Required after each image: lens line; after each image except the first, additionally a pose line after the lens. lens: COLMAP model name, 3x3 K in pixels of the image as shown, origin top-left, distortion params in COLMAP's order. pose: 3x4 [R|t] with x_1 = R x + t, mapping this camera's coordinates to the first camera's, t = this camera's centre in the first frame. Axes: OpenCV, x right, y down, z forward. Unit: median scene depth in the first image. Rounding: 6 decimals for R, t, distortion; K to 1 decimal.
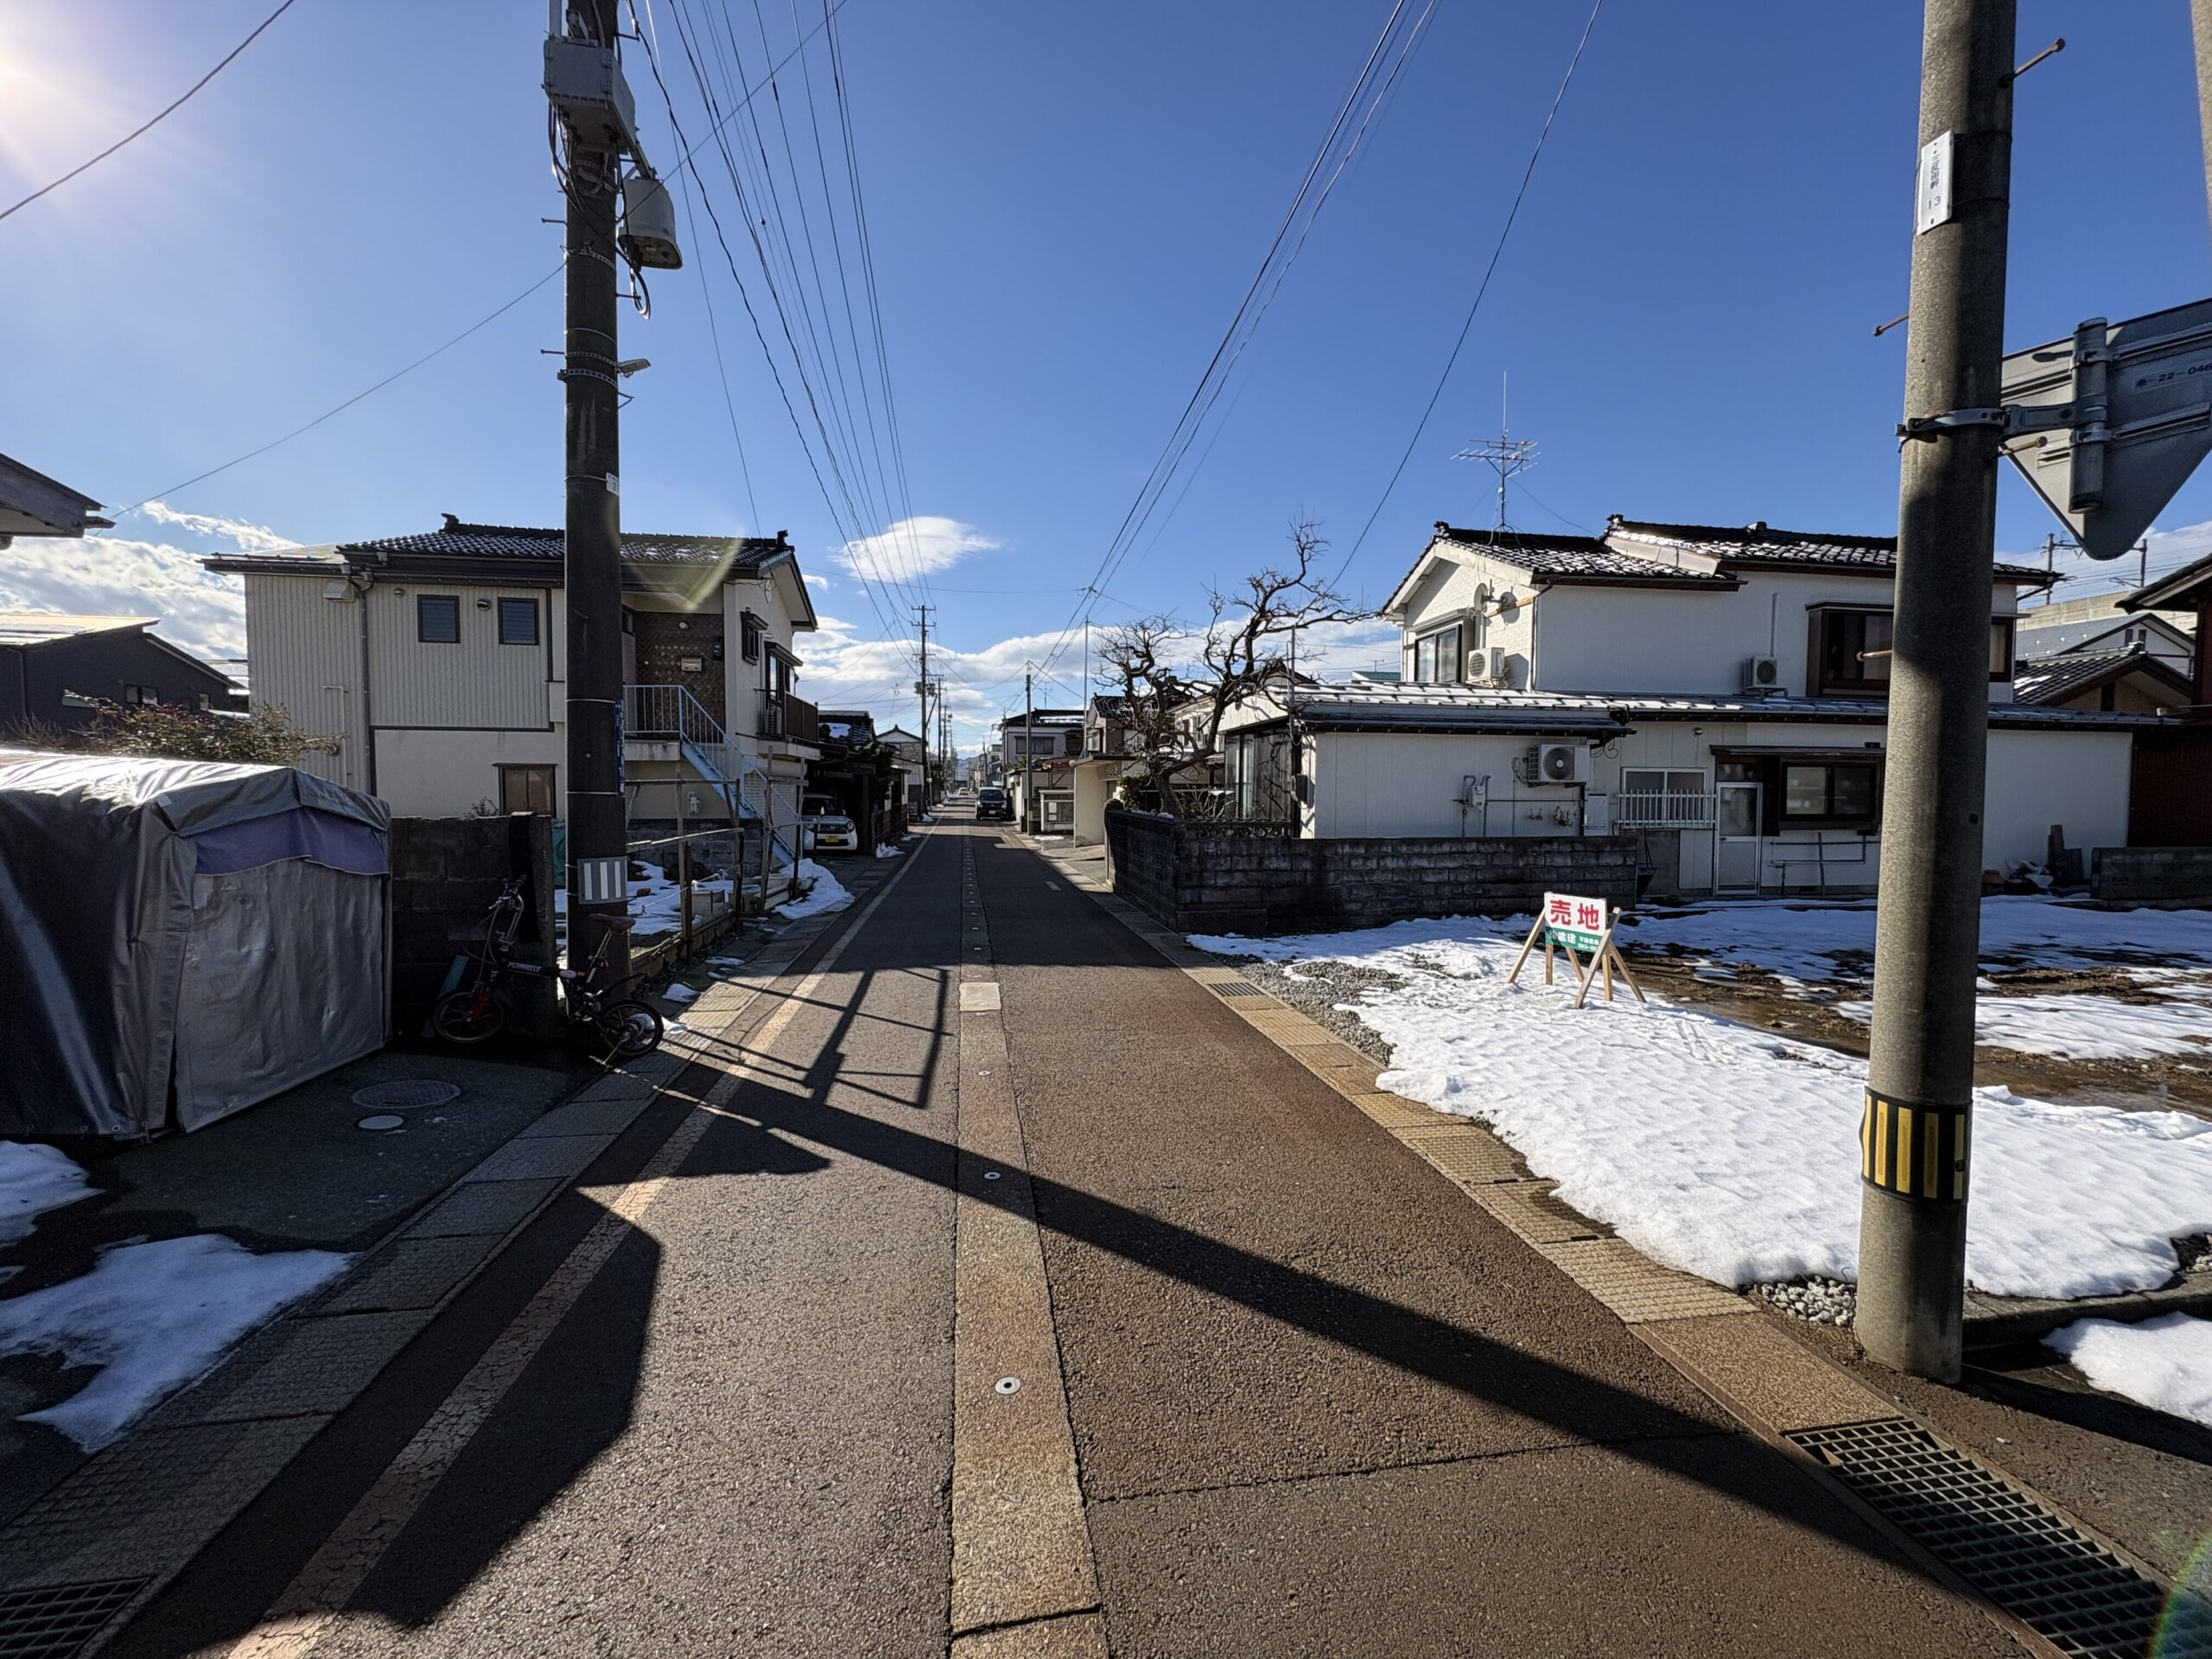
lens RADIAL K [[877.4, 0, 1107.3], [0, 877.4, 829.5], [0, 0, 1]] dist [-0.000797, 0.000297]
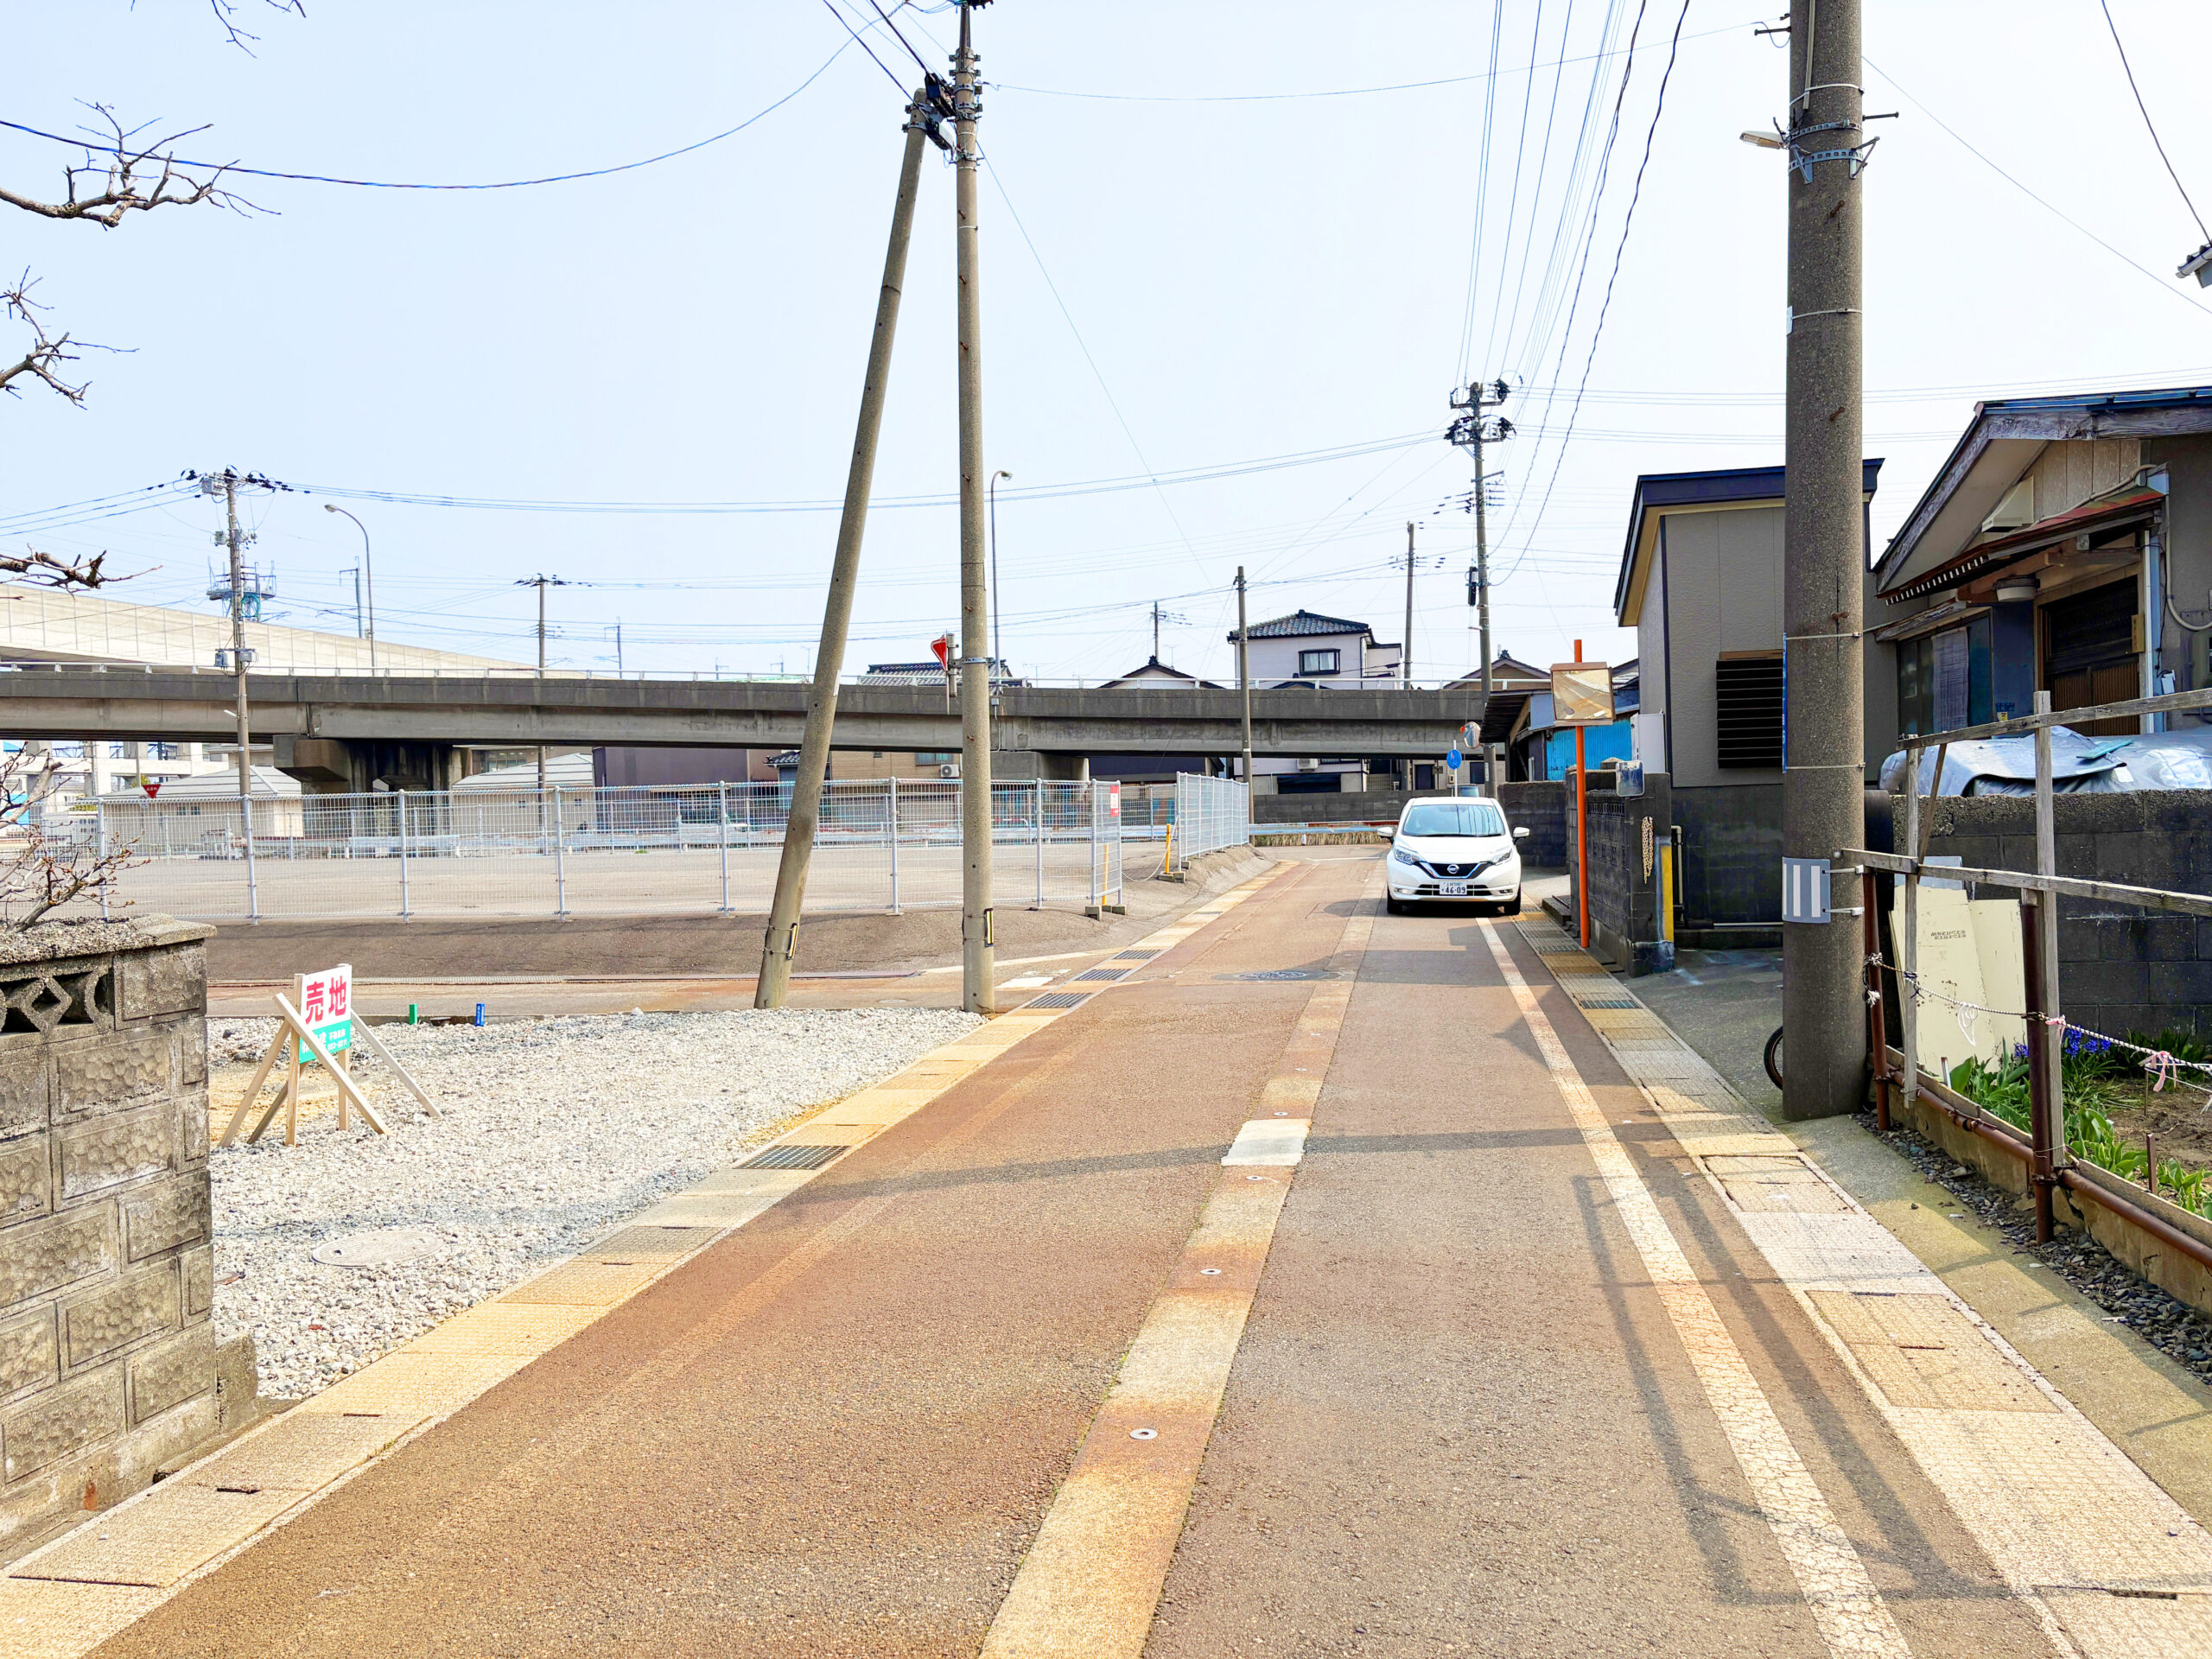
lens RADIAL K [[1667.1, 0, 1109.6], [0, 1667.1, 832.8], [0, 0, 1]] dist [0.040064, -0.036214]
pose [[-0.941142, 0.015713, 0.337646, -0.255965], [0.037647, 0.997577, 0.058512, -0.045320], [-0.335909, 0.067780, -0.939453, 1.256174]]
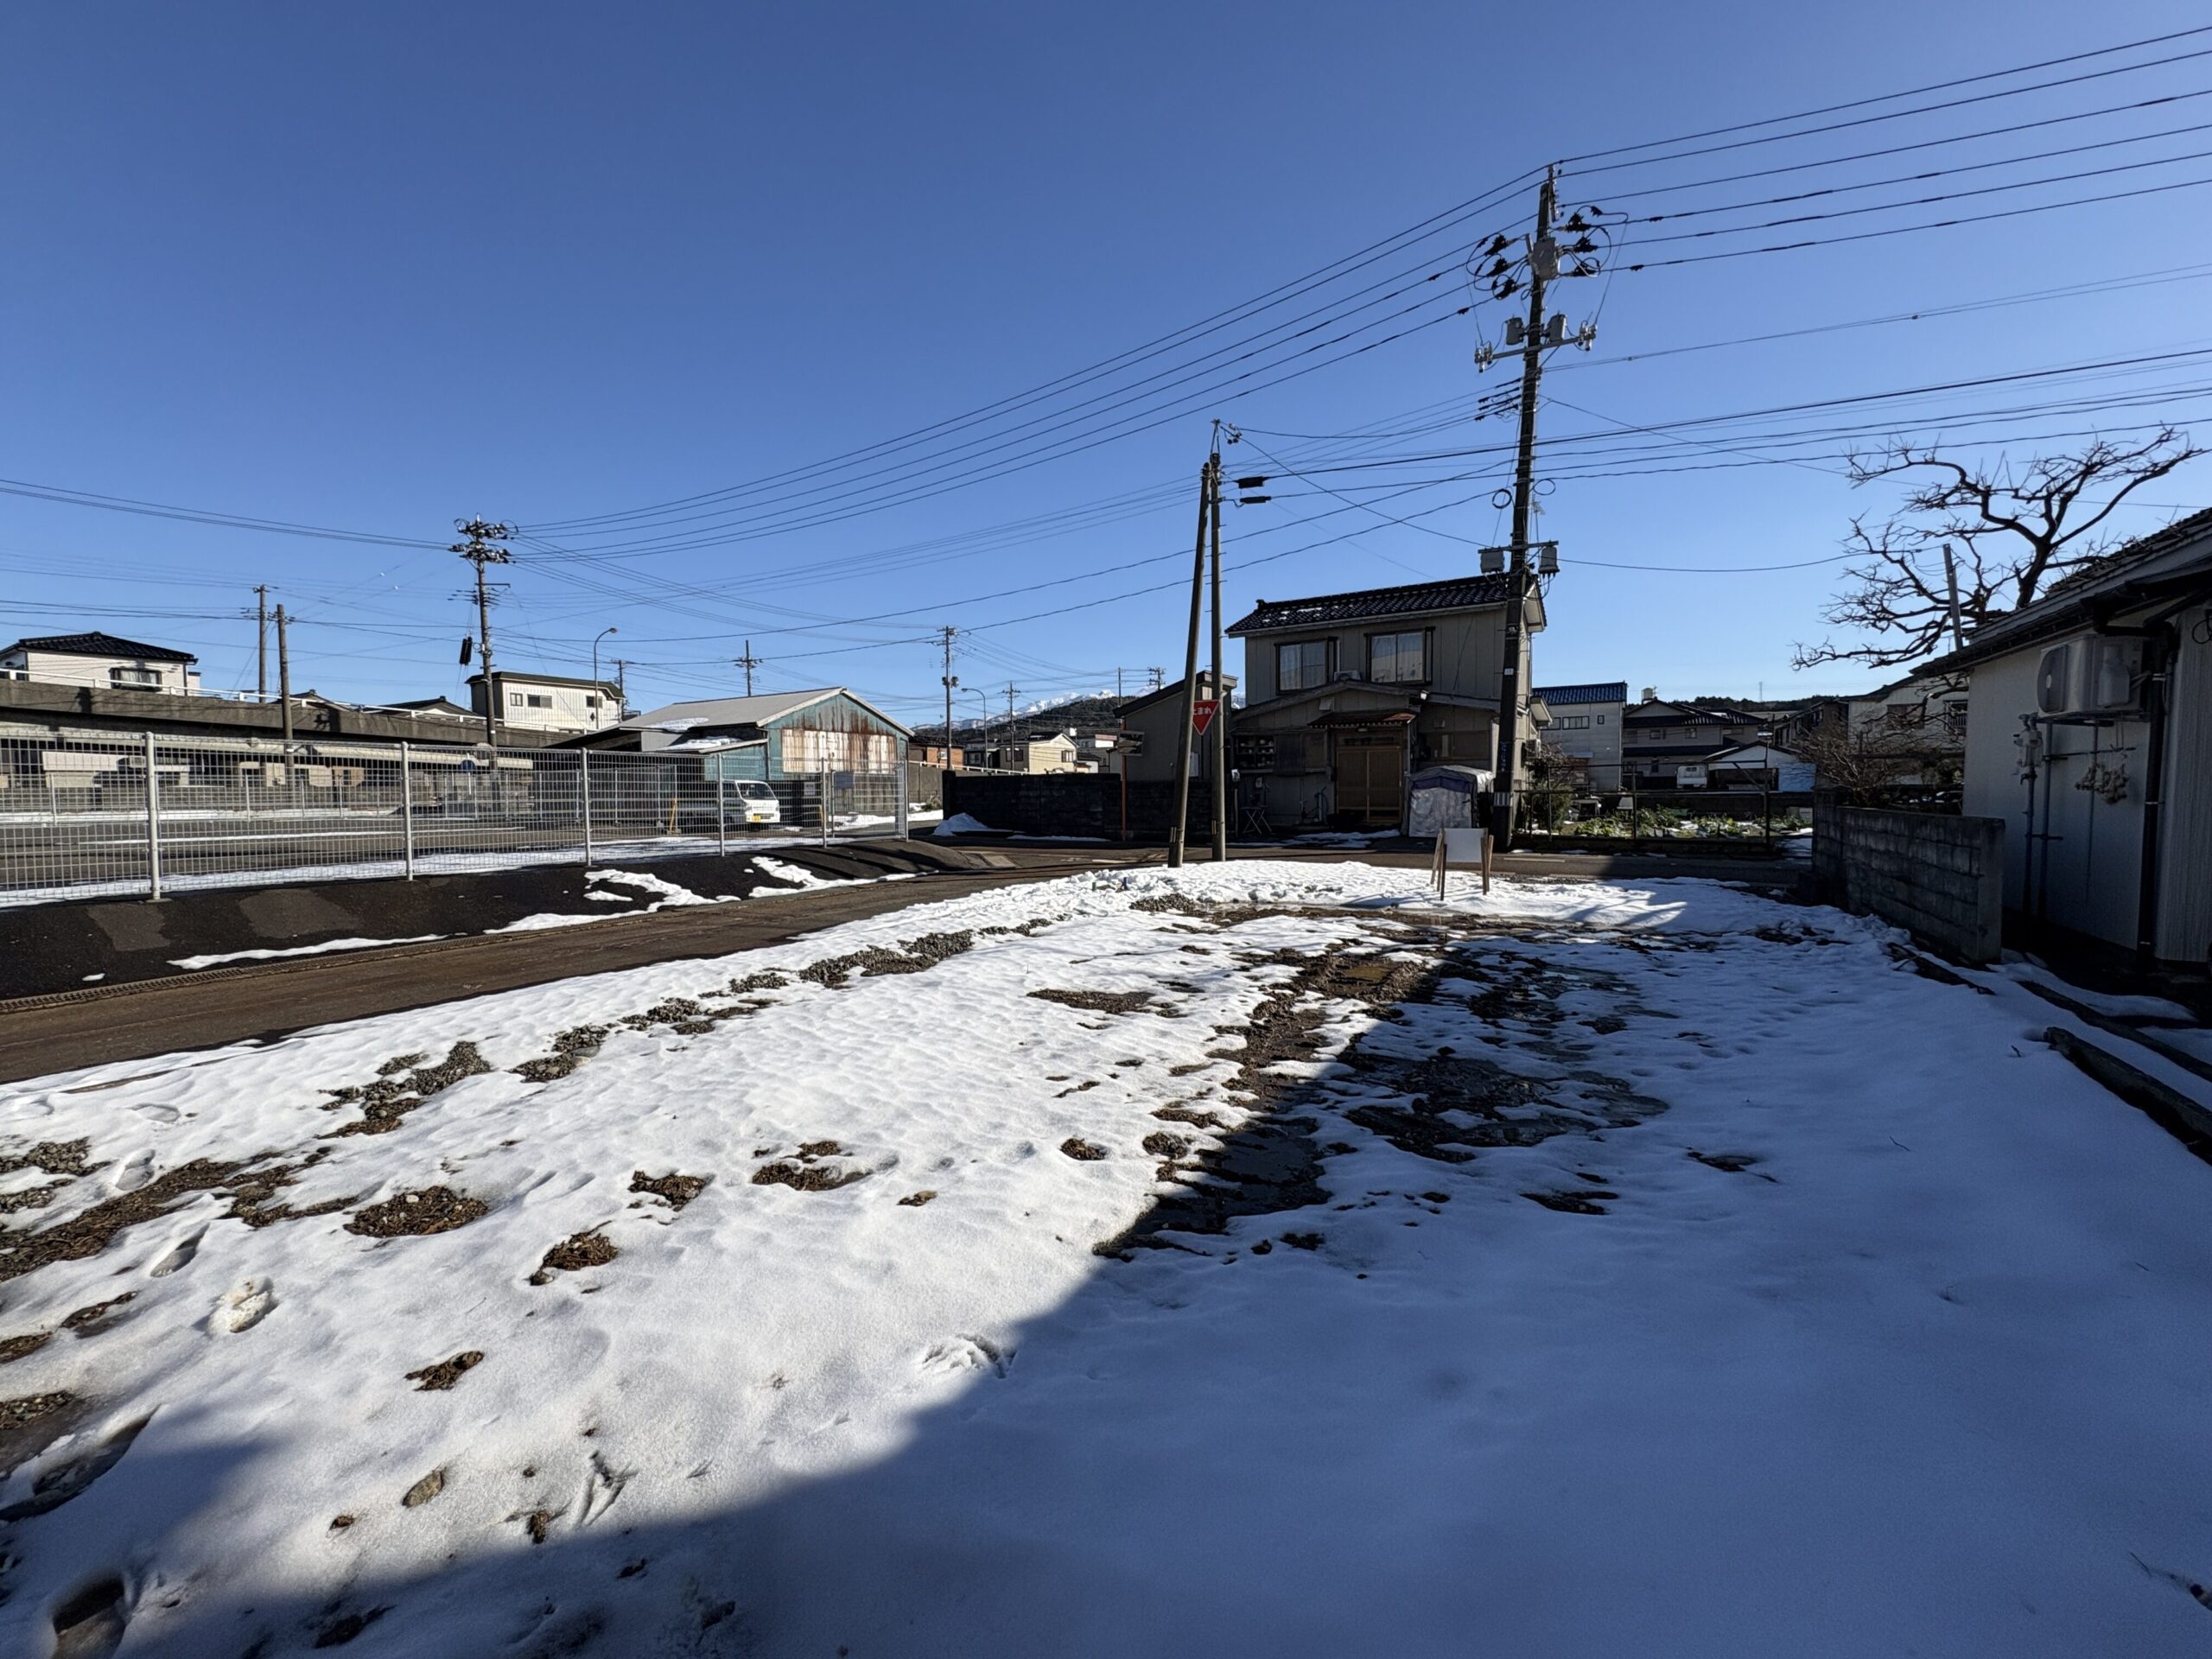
lens RADIAL K [[877.4, 0, 1104.1], [0, 877.4, 836.7], [0, 0, 1]] dist [-0.000797, 0.000297]
pose [[-0.640699, 0.044651, -0.766493, 1.403568], [-0.025951, 0.996478, 0.079741, -0.011007], [0.767354, 0.070981, -0.637283, 0.983541]]
